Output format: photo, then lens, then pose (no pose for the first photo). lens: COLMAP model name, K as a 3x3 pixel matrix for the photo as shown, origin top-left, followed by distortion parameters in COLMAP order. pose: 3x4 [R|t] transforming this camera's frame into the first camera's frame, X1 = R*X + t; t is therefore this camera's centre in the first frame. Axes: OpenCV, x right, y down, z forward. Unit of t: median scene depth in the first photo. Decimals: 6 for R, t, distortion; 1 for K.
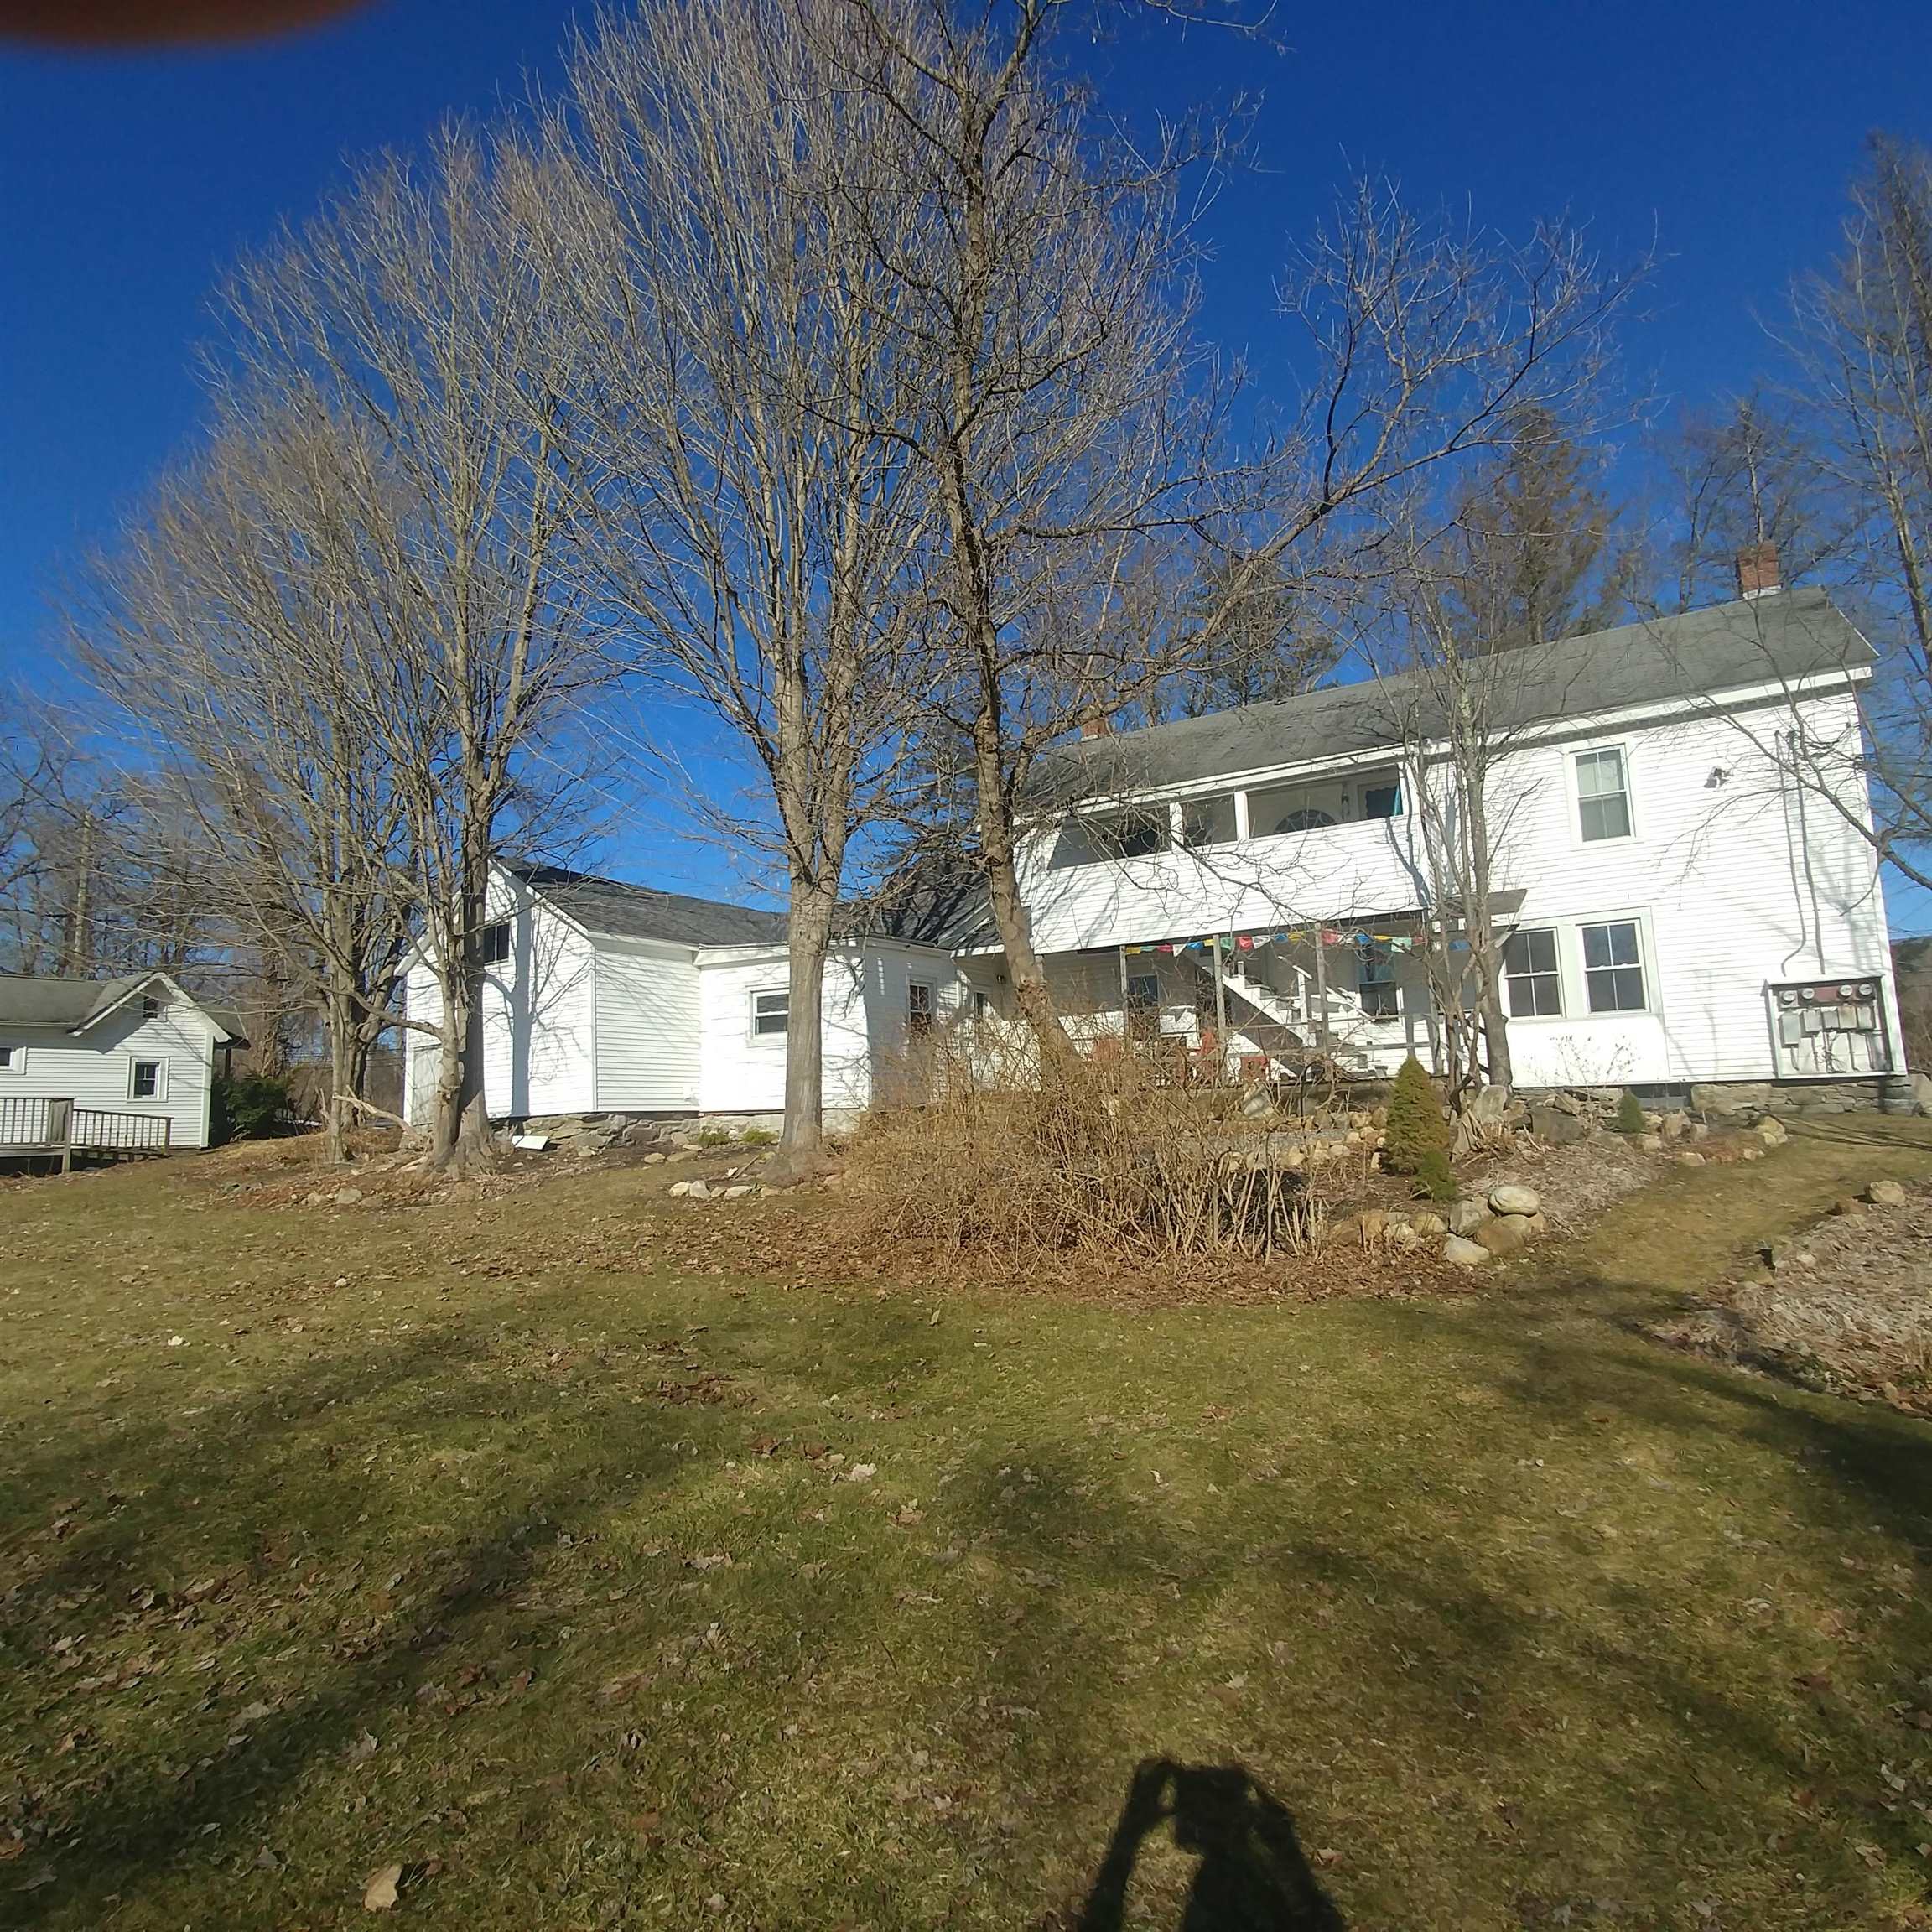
lens RADIAL K [[1131.8, 0, 974.9], [0, 1131.8, 962.8], [0, 0, 1]] dist [-0.032218, 0.019148]
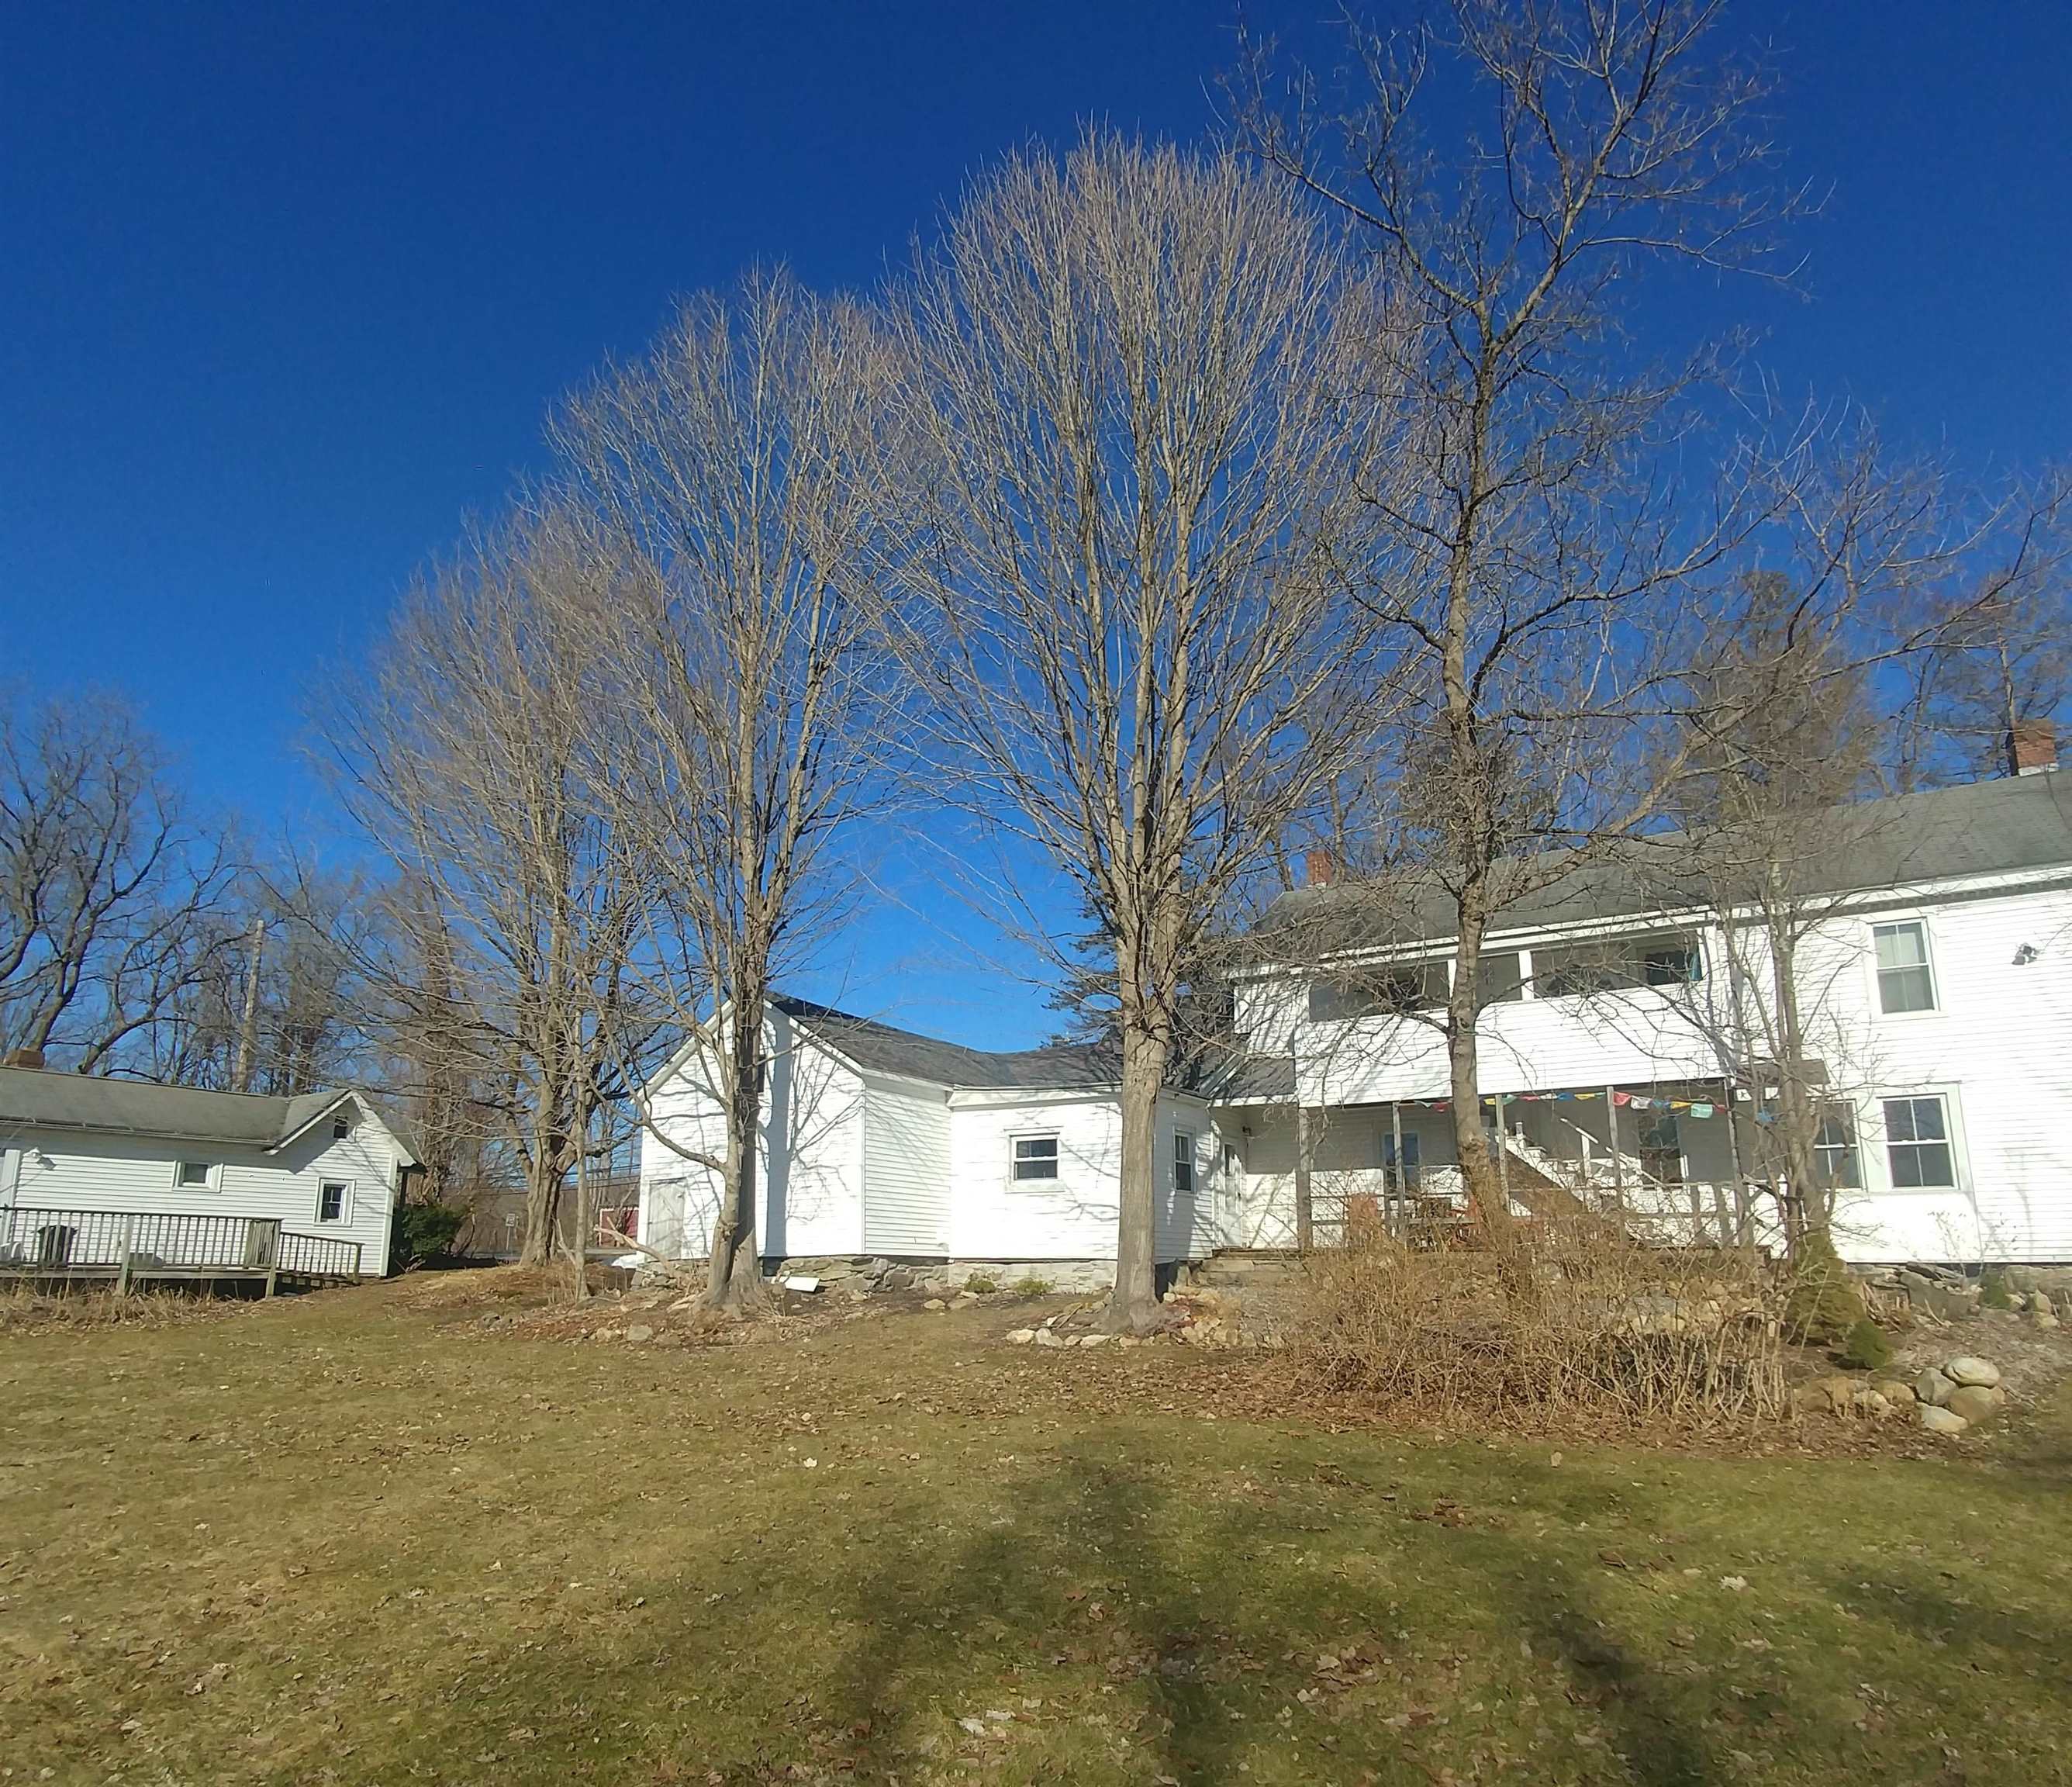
lens RADIAL K [[1211.6, 0, 1041.4], [0, 1211.6, 1033.1], [0, 0, 1]] dist [-0.028979, 0.012845]
pose [[0.999350, 0.035946, -0.002781, -0.177578], [-0.036049, 0.997489, -0.060969, 0.000116], [0.000583, 0.061029, 0.998136, -0.048767]]
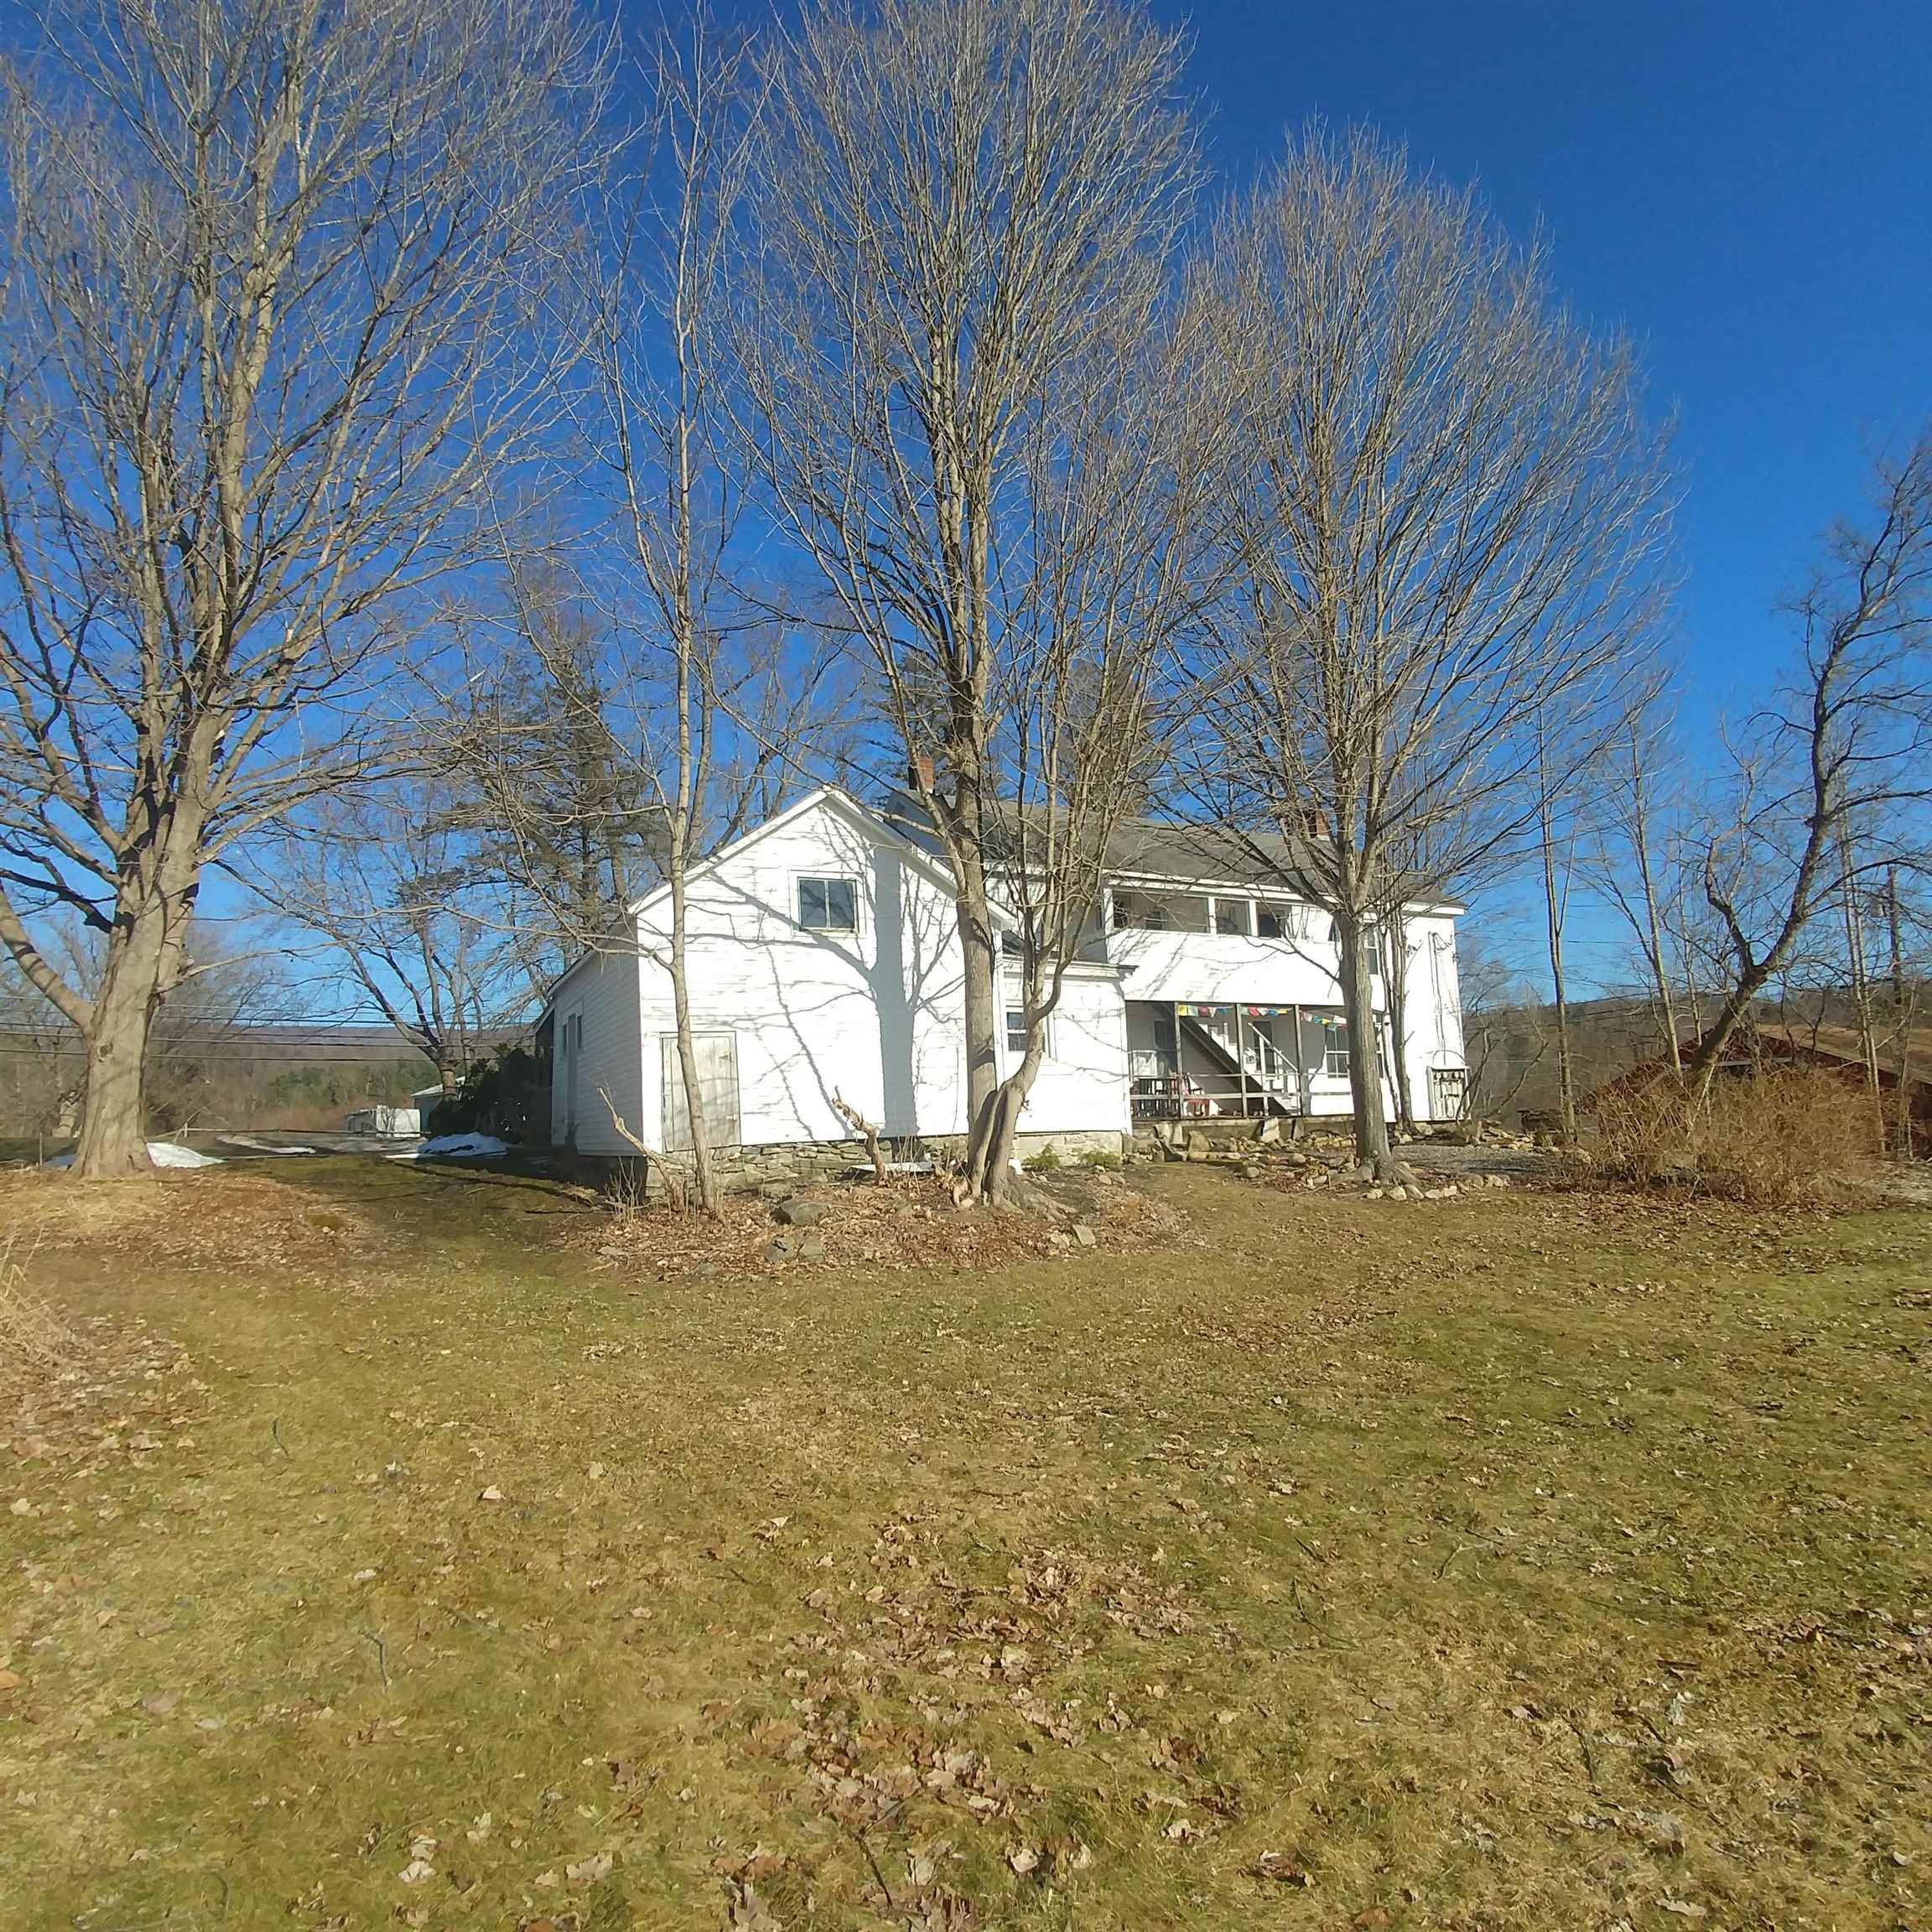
lens RADIAL K [[1131.8, 0, 974.9], [0, 1131.8, 962.8], [0, 0, 1]] dist [-0.032218, 0.019148]
pose [[0.484975, 0.144542, 0.862500, -1.040026], [-0.073041, 0.989496, -0.124754, 0.112615], [-0.871472, -0.002495, 0.490438, 0.587186]]
